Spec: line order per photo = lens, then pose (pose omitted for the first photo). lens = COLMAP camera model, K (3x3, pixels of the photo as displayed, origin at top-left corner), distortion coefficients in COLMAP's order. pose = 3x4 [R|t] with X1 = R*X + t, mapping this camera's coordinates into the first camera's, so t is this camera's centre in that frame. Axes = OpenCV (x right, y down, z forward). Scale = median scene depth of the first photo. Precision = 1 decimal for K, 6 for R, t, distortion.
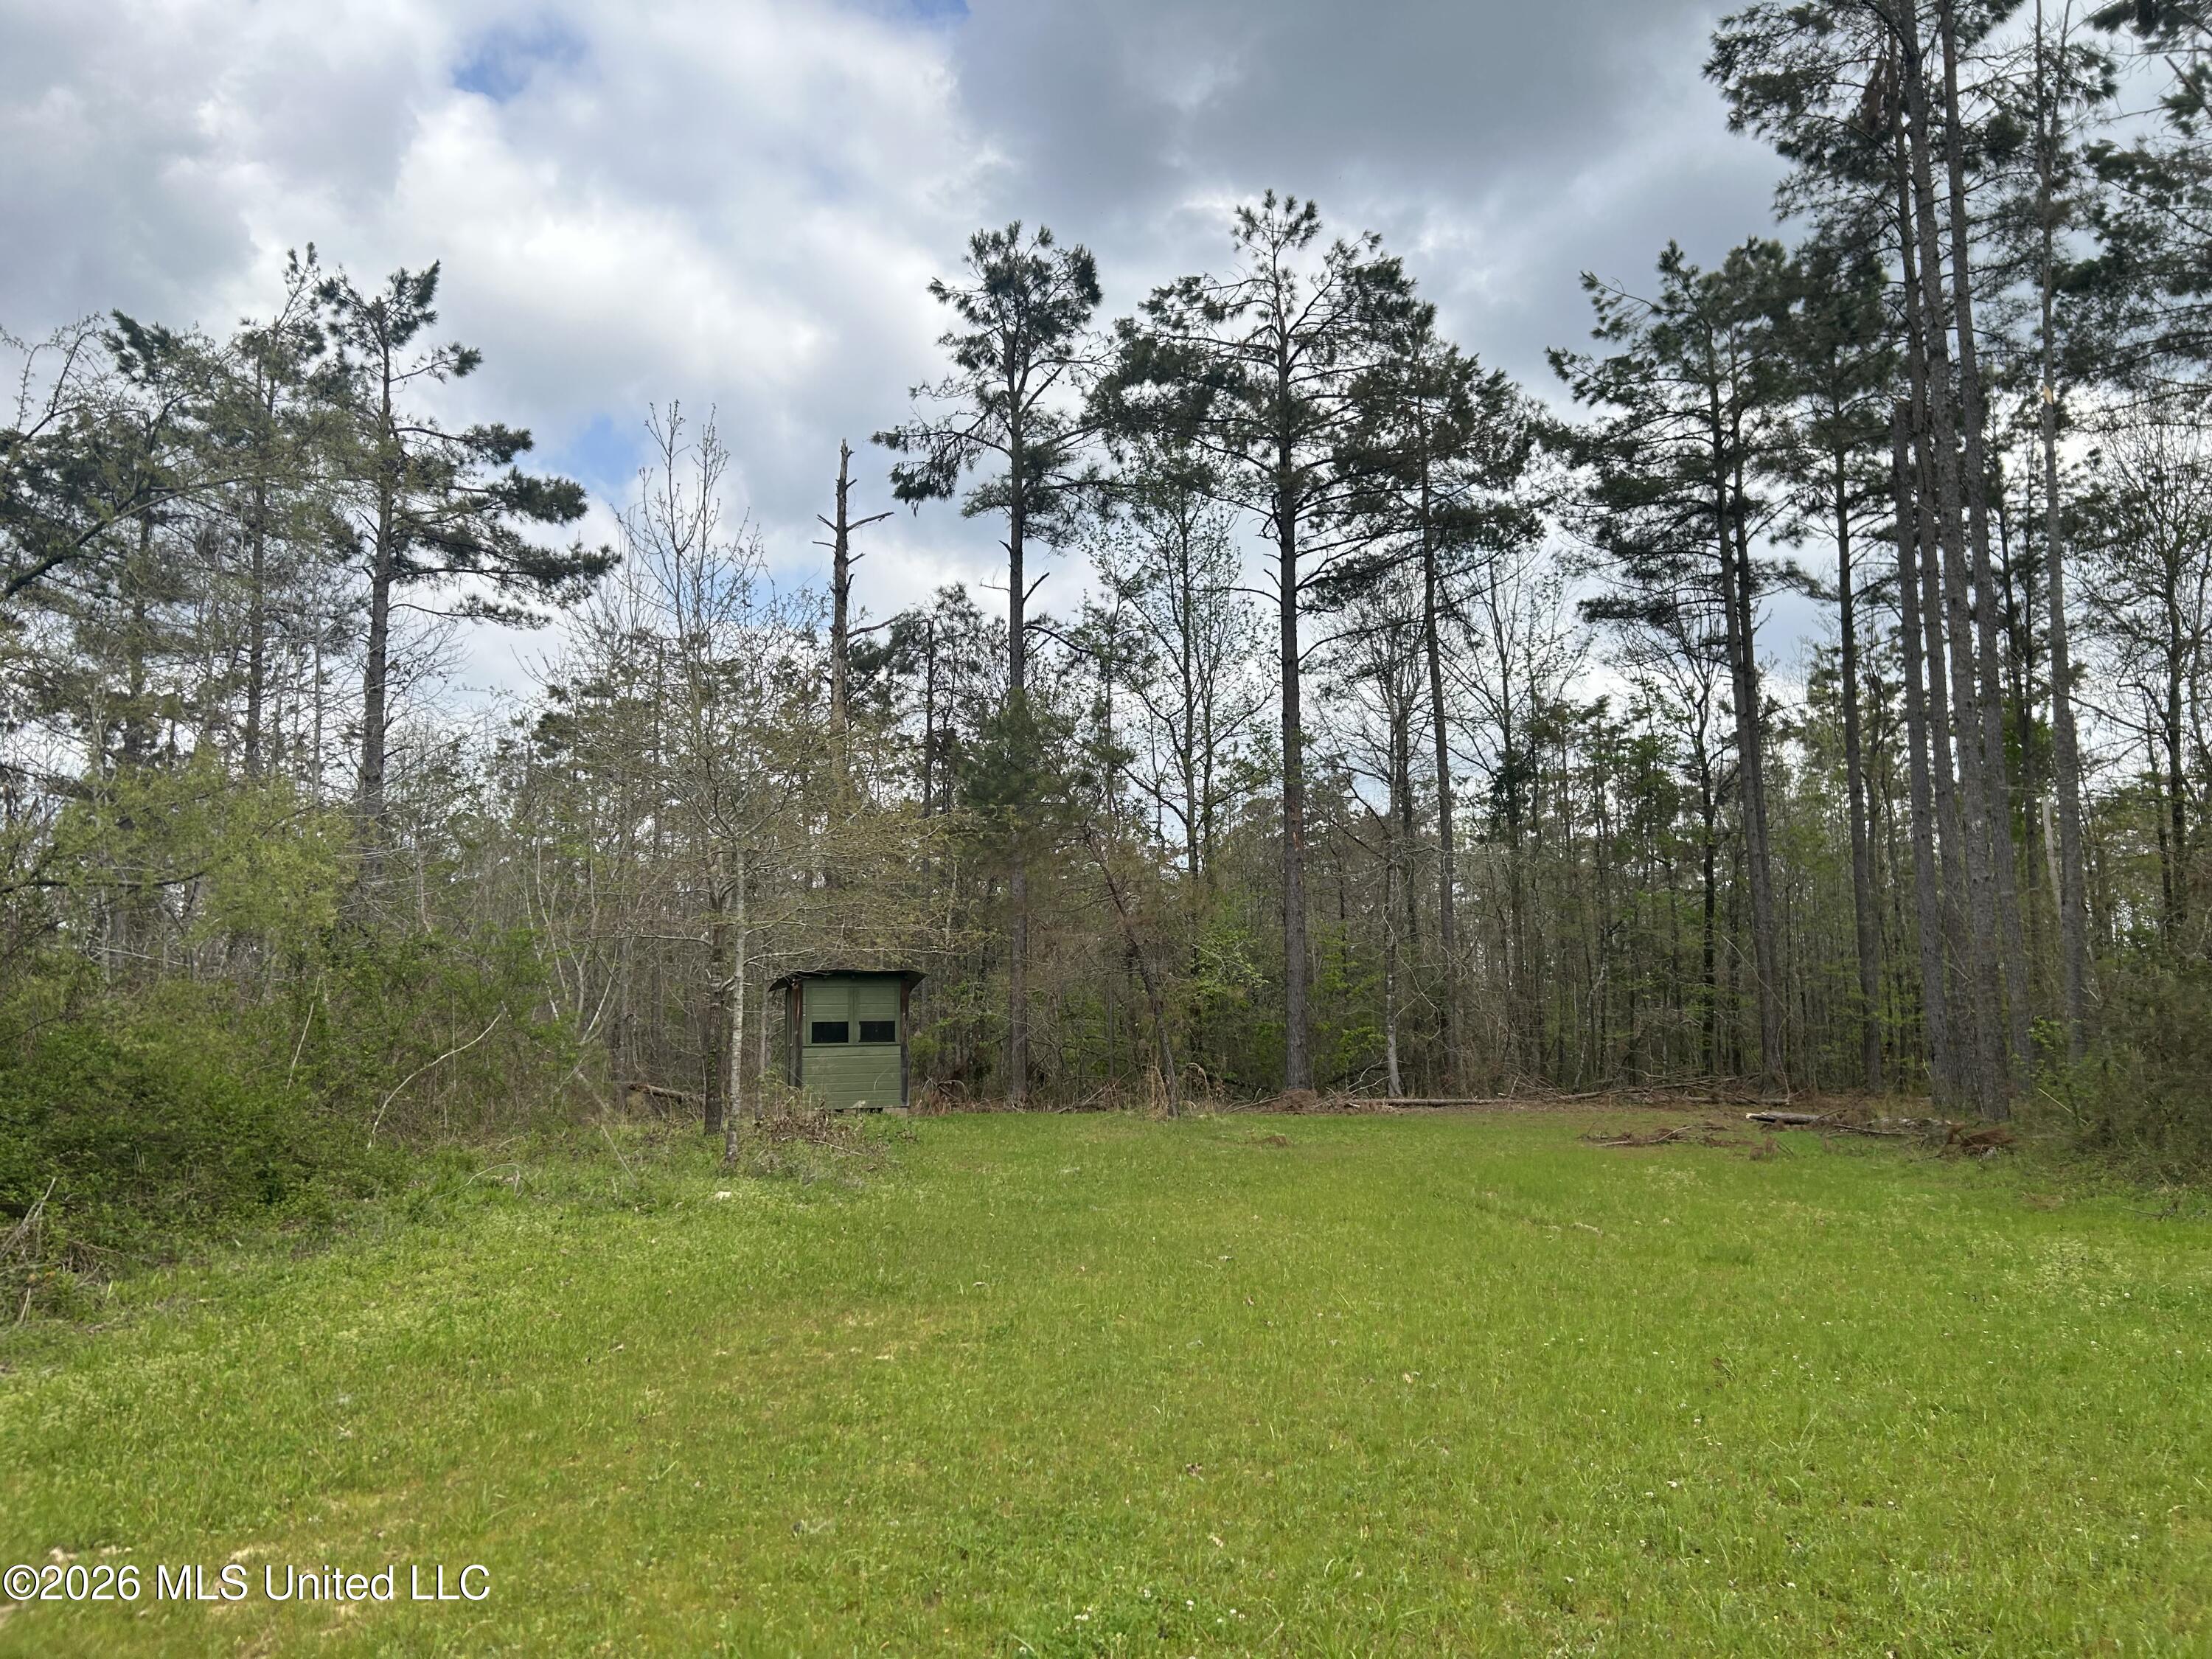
lens RADIAL K [[1687.6, 0, 1107.1], [0, 1687.6, 837.4], [0, 0, 1]] dist [0.065420, -0.079528]
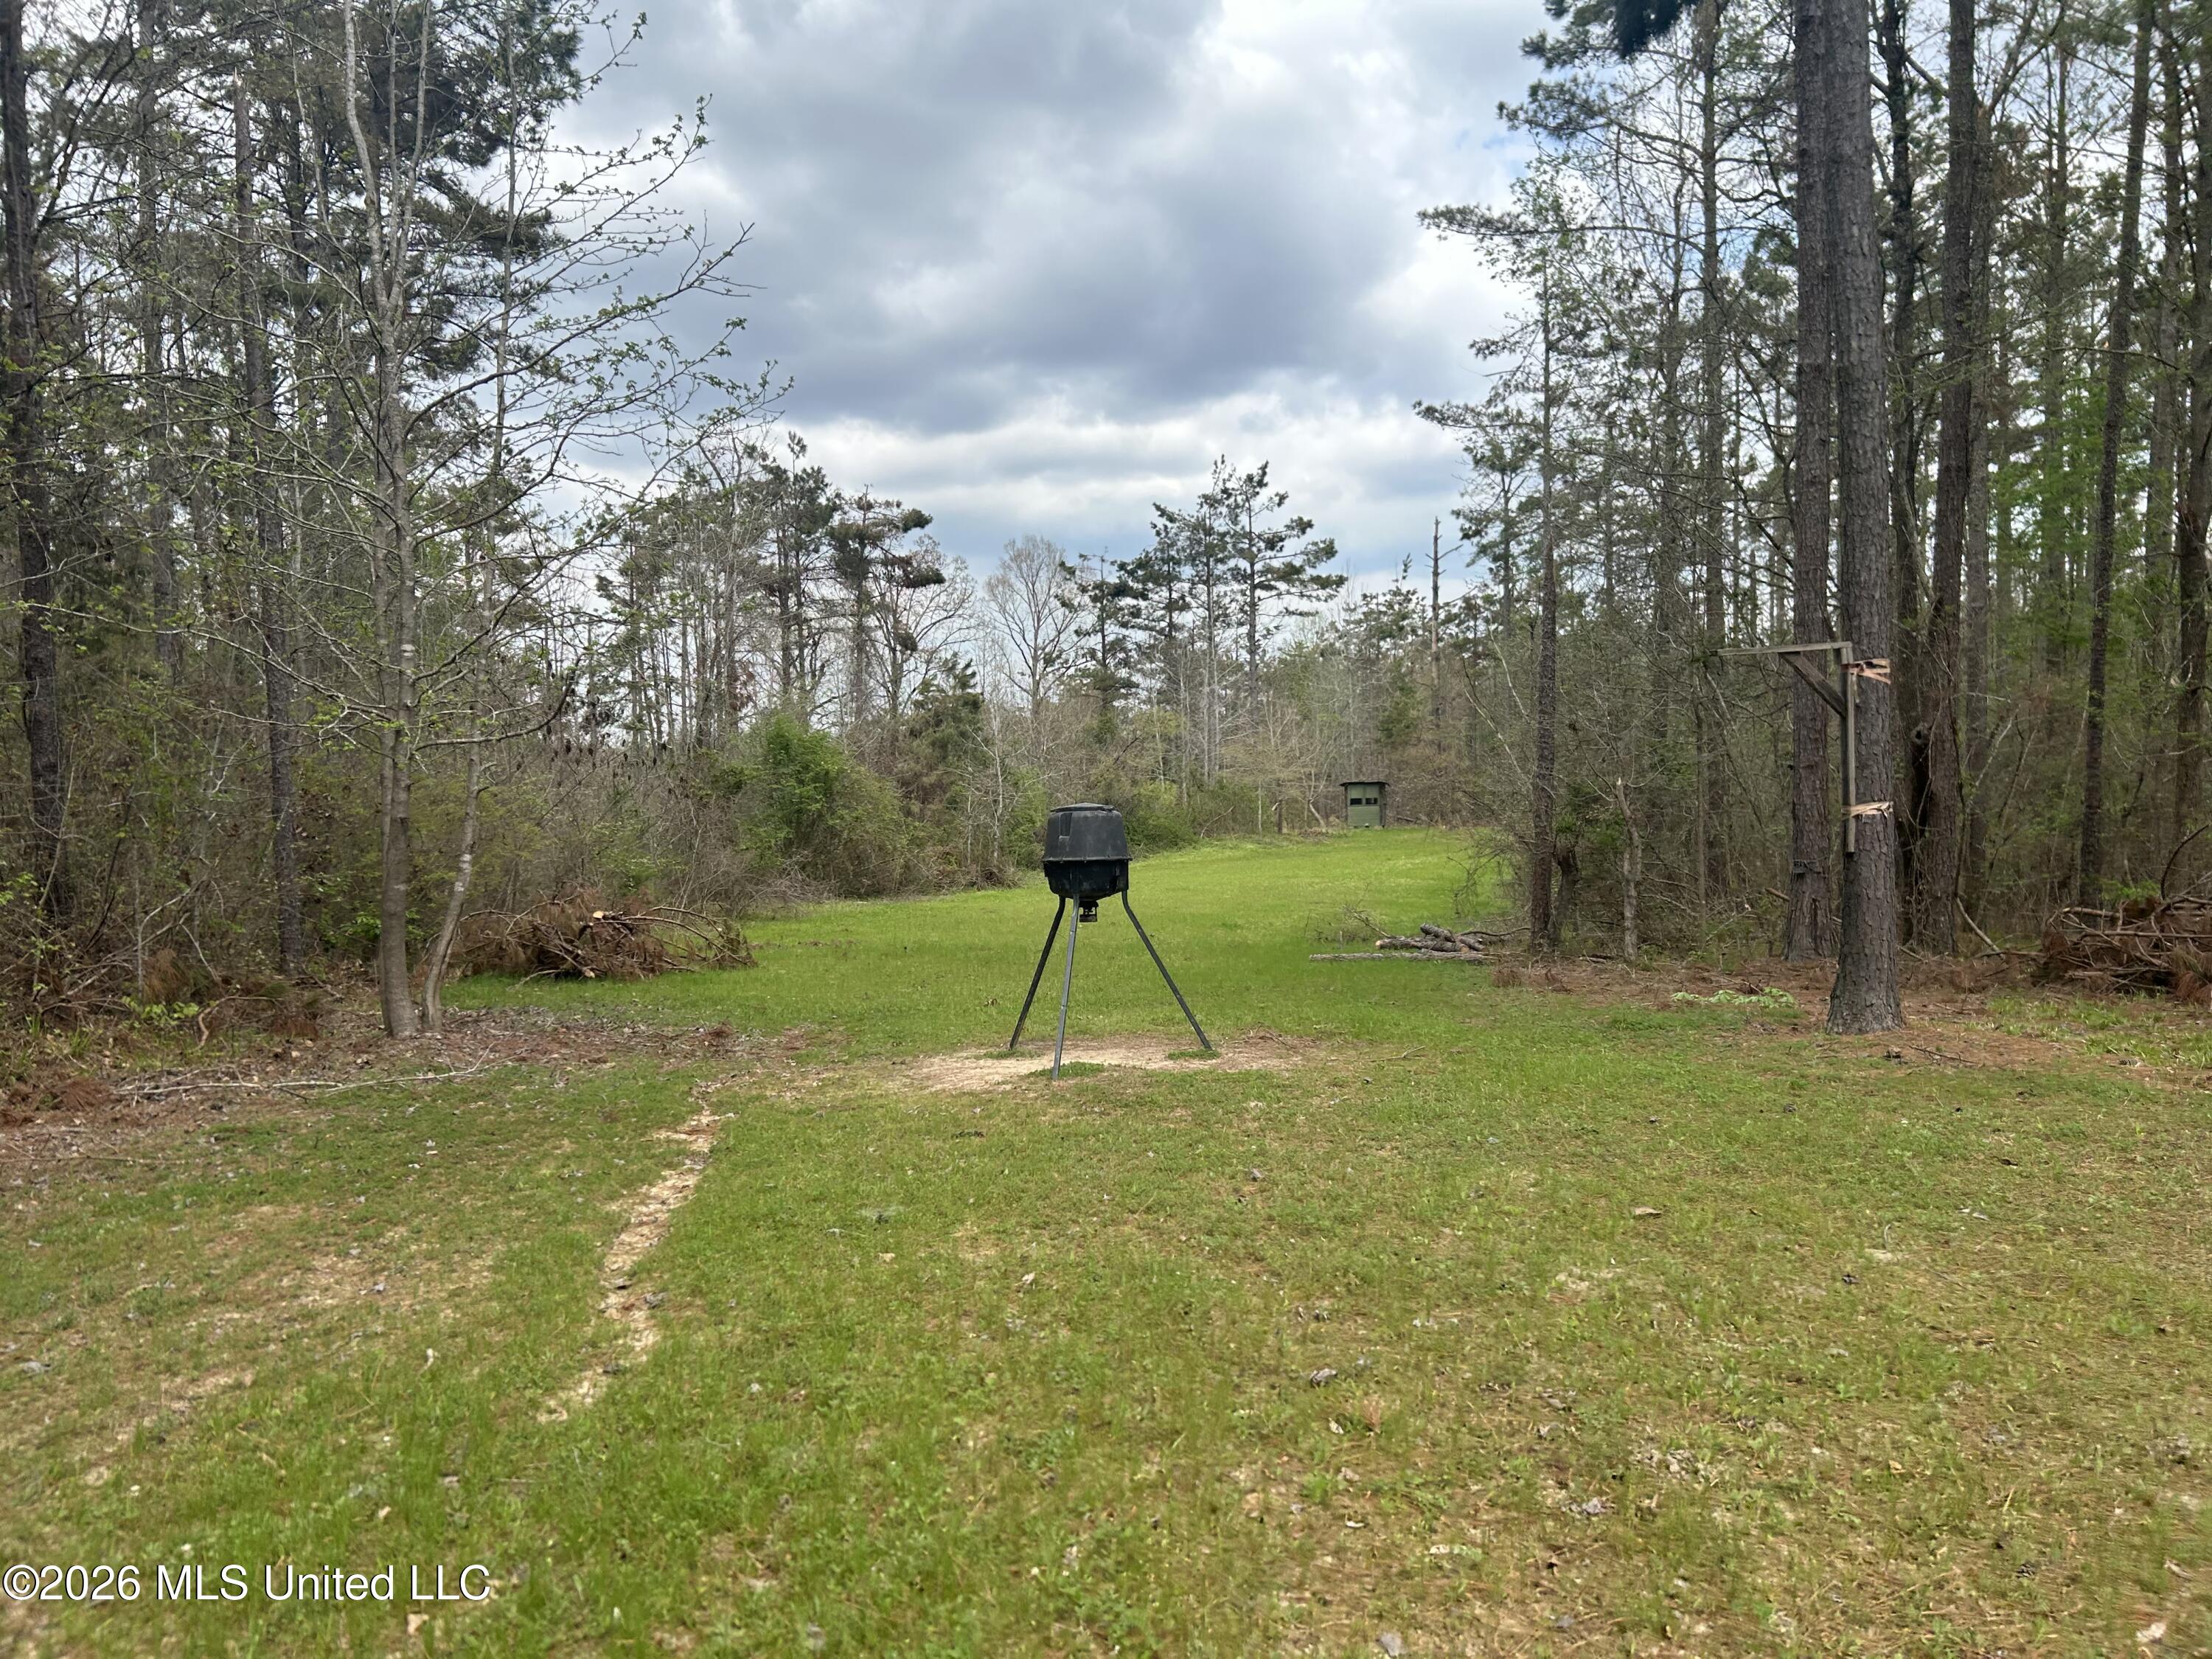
lens RADIAL K [[1687.6, 0, 1089.9], [0, 1687.6, 844.9], [0, 0, 1]] dist [0.065420, -0.079528]
pose [[0.827776, 0.008365, -0.560996, 0.713070], [0.101287, 0.981232, 0.164085, -0.224248], [0.551840, -0.192648, 0.811394, -1.118624]]
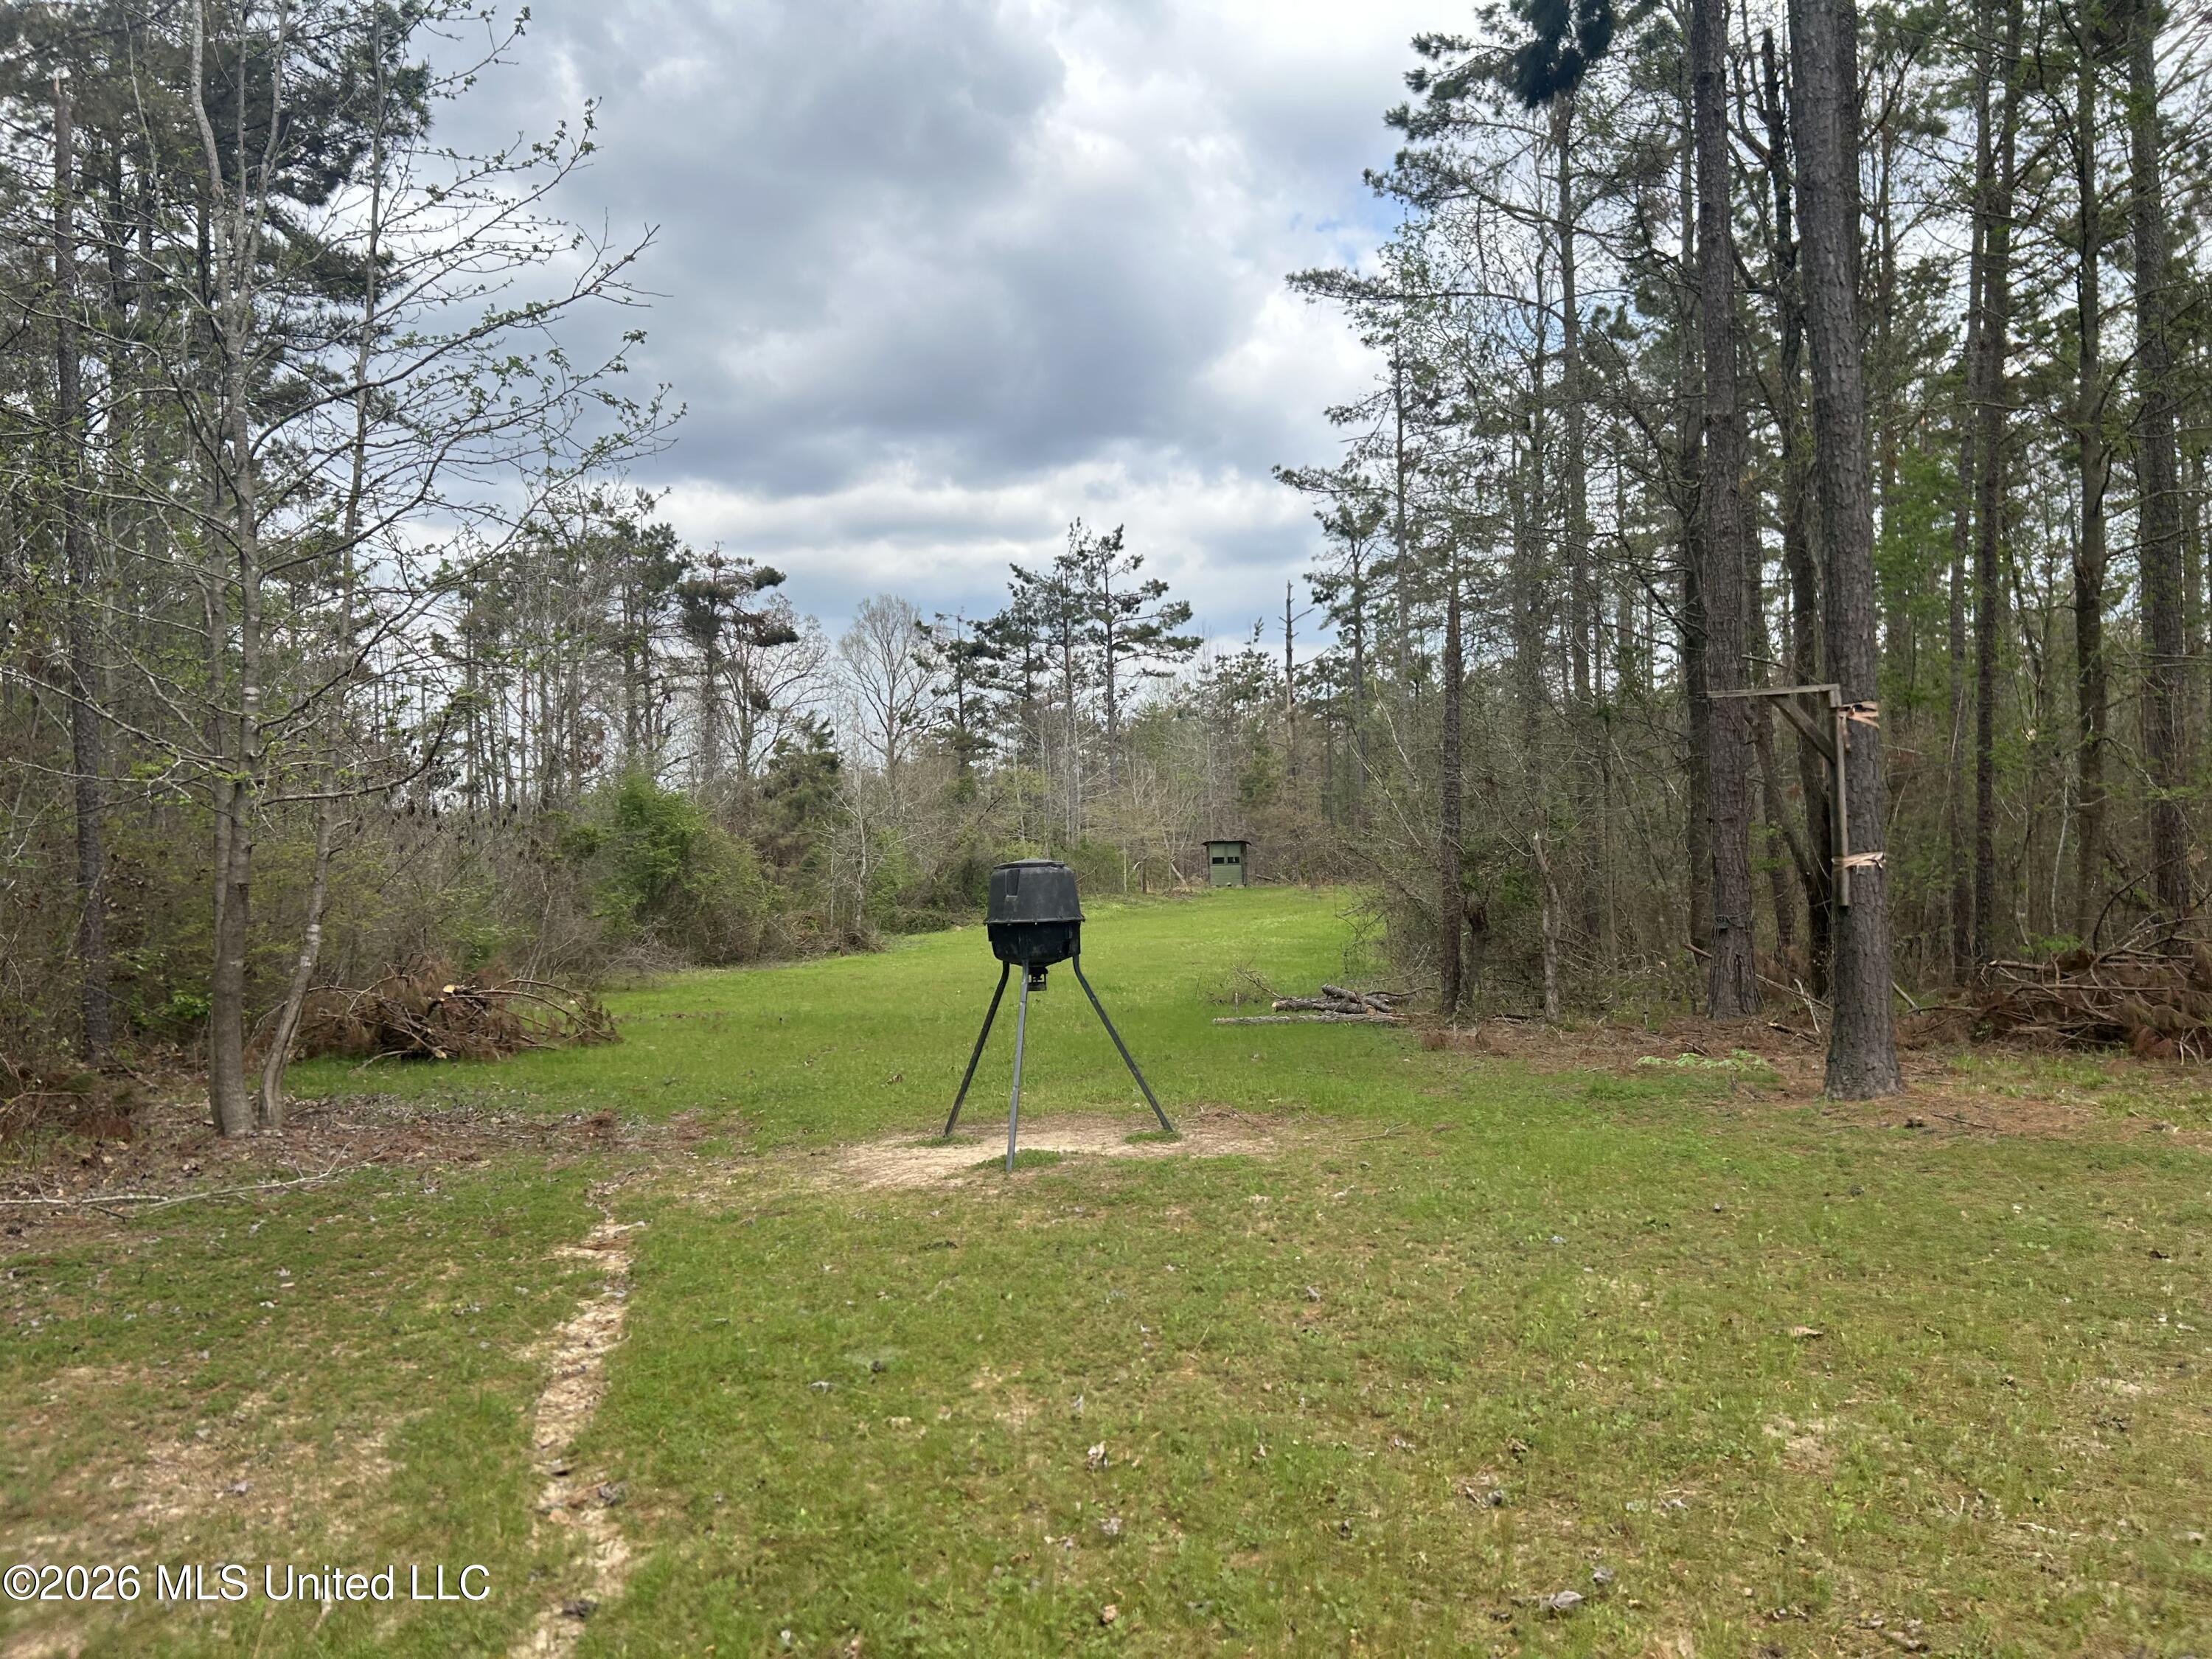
lens RADIAL K [[1687.6, 0, 1091.0], [0, 1687.6, 815.7], [0, 0, 1]] dist [0.065420, -0.079528]
pose [[0.875724, -0.026369, -0.482092, 0.683812], [0.095839, 0.988132, 0.120045, -0.221066], [0.473205, -0.151329, 0.867857, -1.104774]]
